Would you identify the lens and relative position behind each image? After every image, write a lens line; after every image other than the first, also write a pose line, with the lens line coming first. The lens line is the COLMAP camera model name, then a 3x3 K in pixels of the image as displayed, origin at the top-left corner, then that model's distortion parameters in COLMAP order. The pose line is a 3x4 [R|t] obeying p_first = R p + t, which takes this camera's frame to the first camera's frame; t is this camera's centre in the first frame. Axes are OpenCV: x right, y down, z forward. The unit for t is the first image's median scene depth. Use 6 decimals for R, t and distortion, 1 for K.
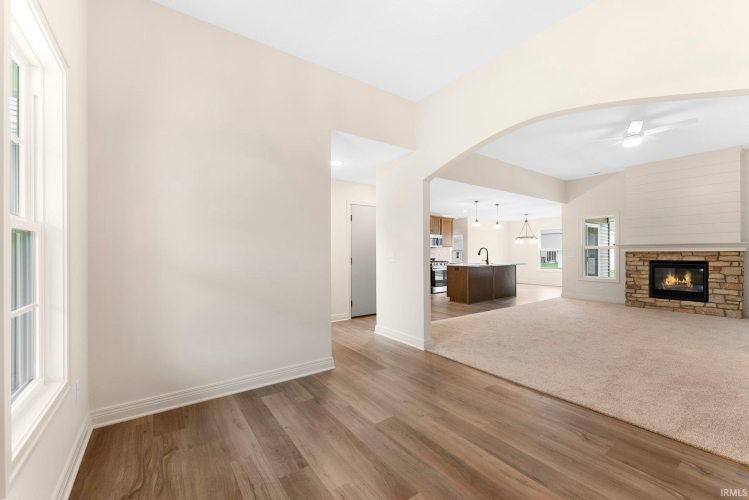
lens RADIAL K [[304.3, 0, 374.5], [0, 304.3, 250.0], [0, 0, 1]] dist [0.000746, -0.000144]
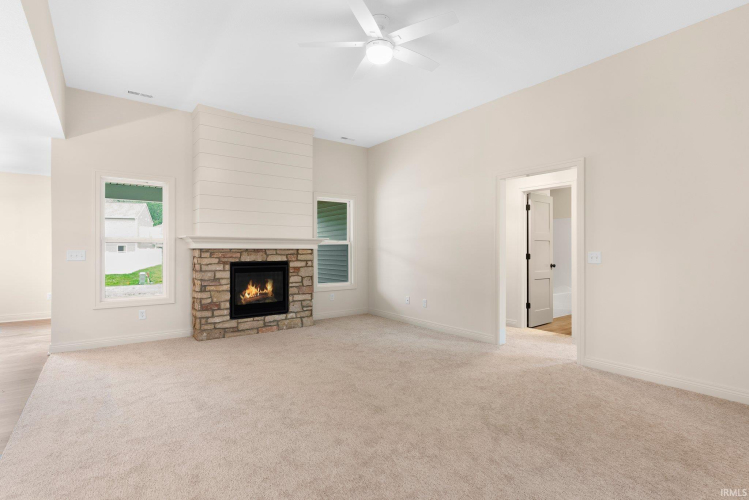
lens RADIAL K [[360.7, 0, 374.5], [0, 360.7, 250.0], [0, 0, 1]] dist [0.000003, -0.000073]
pose [[-0.015990, 0.006120, 0.999853, 0.138148], [-0.007225, 0.999954, -0.006236, 0.011170], [-0.999846, -0.007324, -0.015945, 0.742088]]
